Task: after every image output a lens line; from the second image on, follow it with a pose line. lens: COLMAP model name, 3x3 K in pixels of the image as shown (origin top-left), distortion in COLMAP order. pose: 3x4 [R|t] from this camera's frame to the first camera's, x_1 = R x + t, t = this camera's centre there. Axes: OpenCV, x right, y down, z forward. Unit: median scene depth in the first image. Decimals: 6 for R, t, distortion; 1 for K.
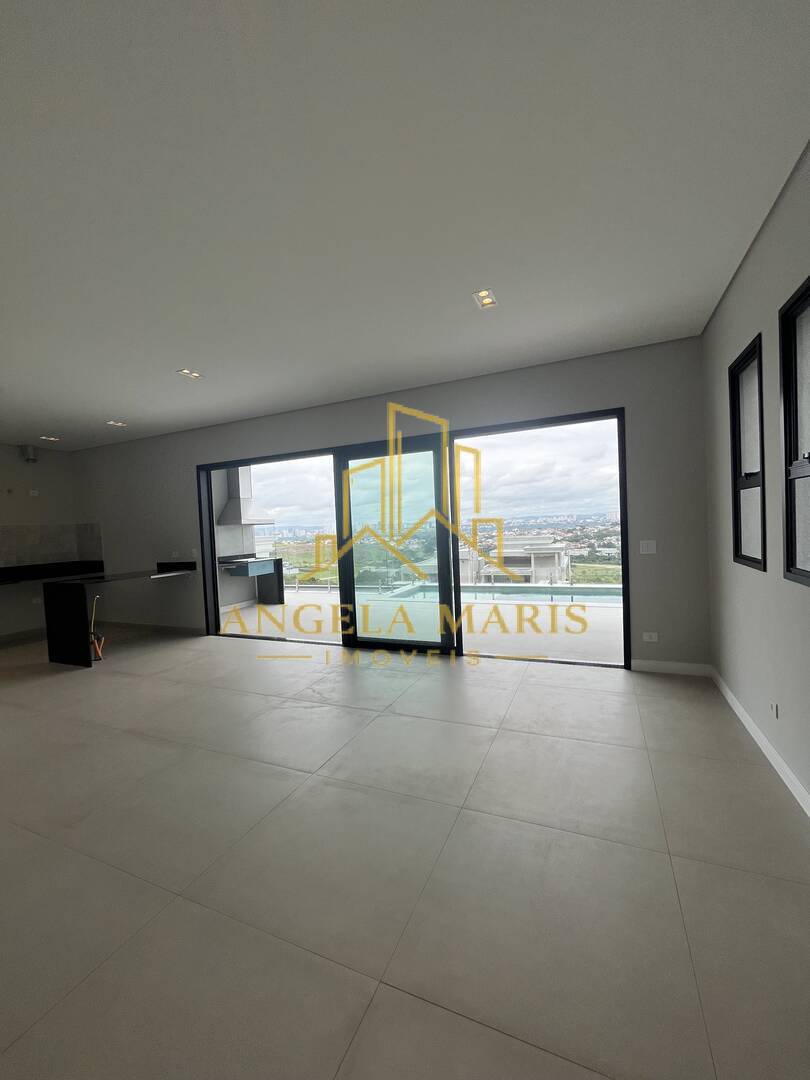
lens RADIAL K [[437.2, 0, 402.9], [0, 437.2, 539.7], [0, 0, 1]] dist [0.002393, -0.000912]
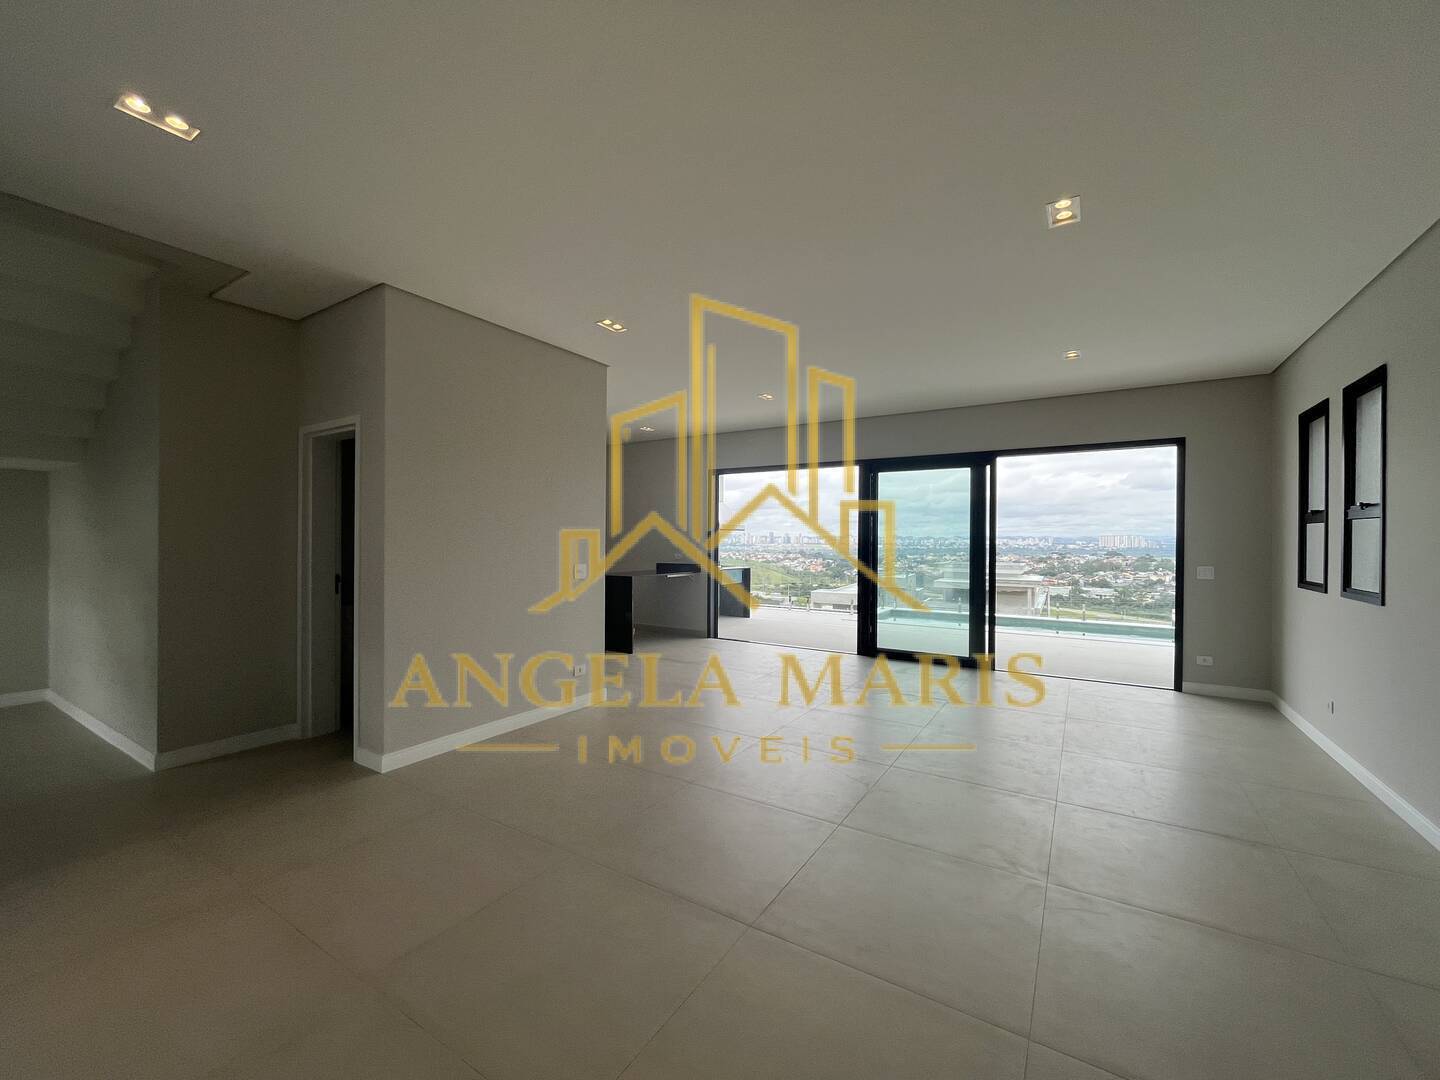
lens RADIAL K [[582.9, 0, 721.5], [0, 582.9, 541.1], [0, 0, 1]] dist [0.002393, -0.000912]
pose [[0.989027, 0.053452, -0.137724, -0.310758], [-0.057029, 0.998127, -0.022160, 0.030828], [0.136281, 0.029771, 0.990223, -0.422407]]
